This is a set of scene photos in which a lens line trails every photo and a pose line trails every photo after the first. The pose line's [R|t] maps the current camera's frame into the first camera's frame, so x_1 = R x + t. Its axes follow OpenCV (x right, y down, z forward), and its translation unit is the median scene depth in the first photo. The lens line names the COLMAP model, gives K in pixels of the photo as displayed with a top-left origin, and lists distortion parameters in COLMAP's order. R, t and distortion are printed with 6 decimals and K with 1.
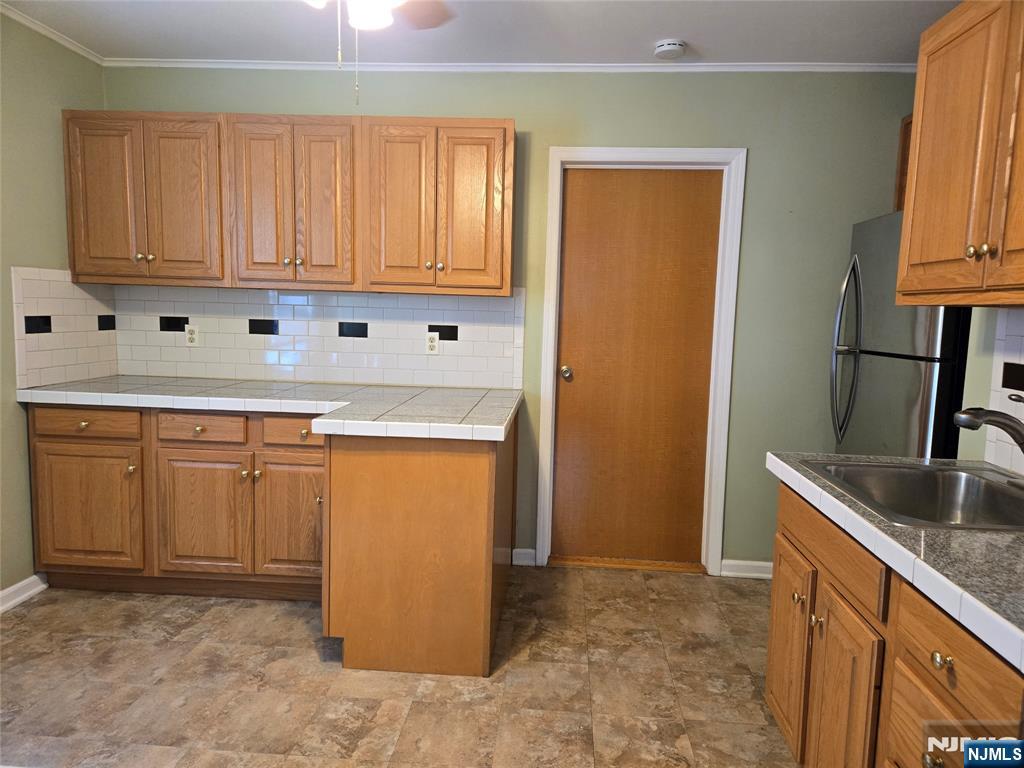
lens RADIAL K [[686.9, 0, 516.1], [0, 686.9, 381.5], [0, 0, 1]] dist [0.049448, -0.033784]
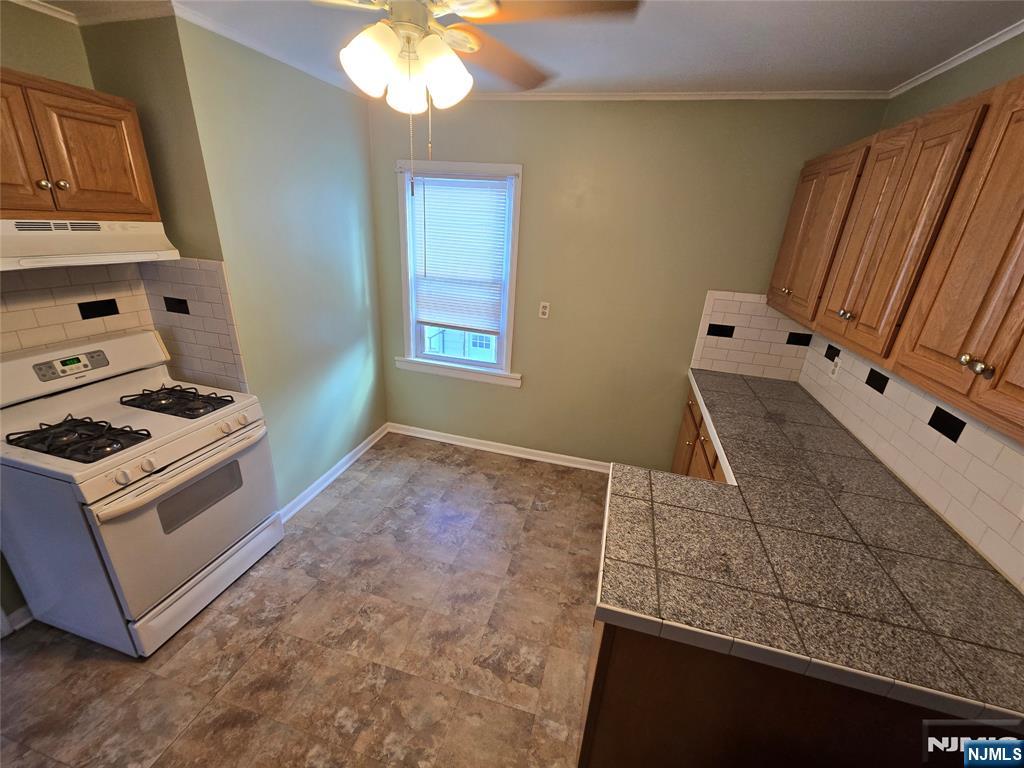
lens RADIAL K [[418.5, 0, 515.3], [0, 418.5, 385.5], [0, 0, 1]] dist [0.001140, -0.000560]
pose [[-0.194629, 0.319670, -0.927324, 0.260253], [-0.161855, 0.921977, 0.351797, -0.223868], [0.967431, 0.218562, -0.127703, 0.750958]]
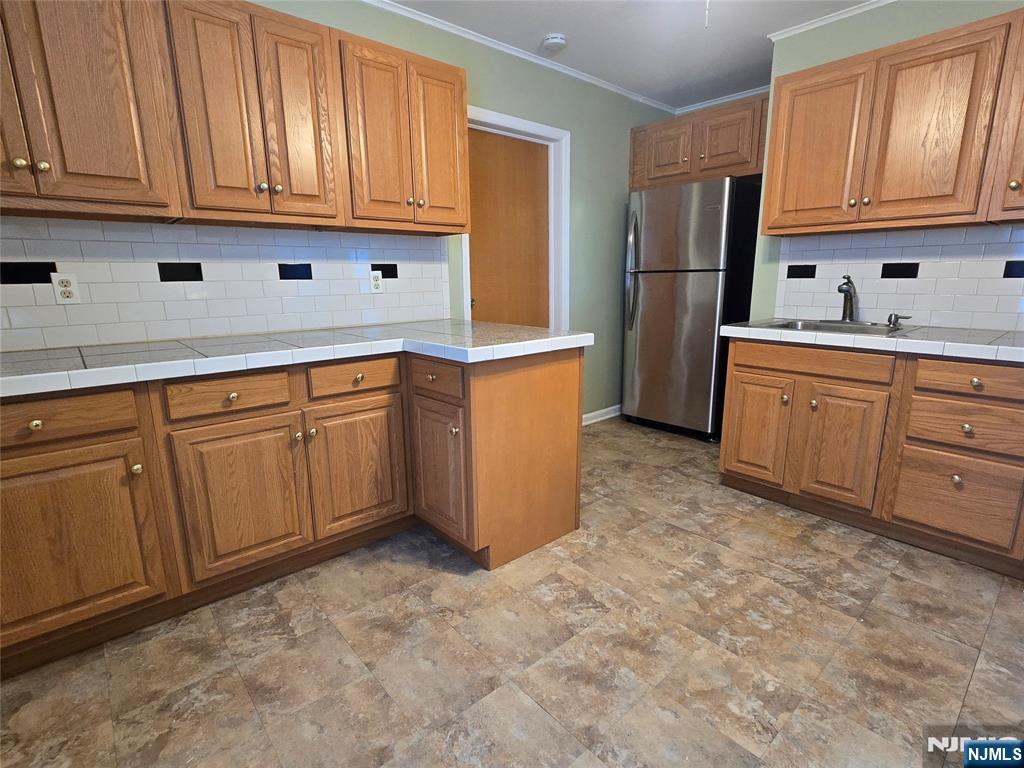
lens RADIAL K [[510.9, 0, 518.3], [0, 510.9, 387.5], [0, 0, 1]] dist [-0.005769, 0.001531]
pose [[0.699822, -0.188503, 0.688996, -0.627899], [0.104701, 0.981204, 0.162103, -0.001884], [-0.706602, -0.041304, 0.706404, 0.350205]]
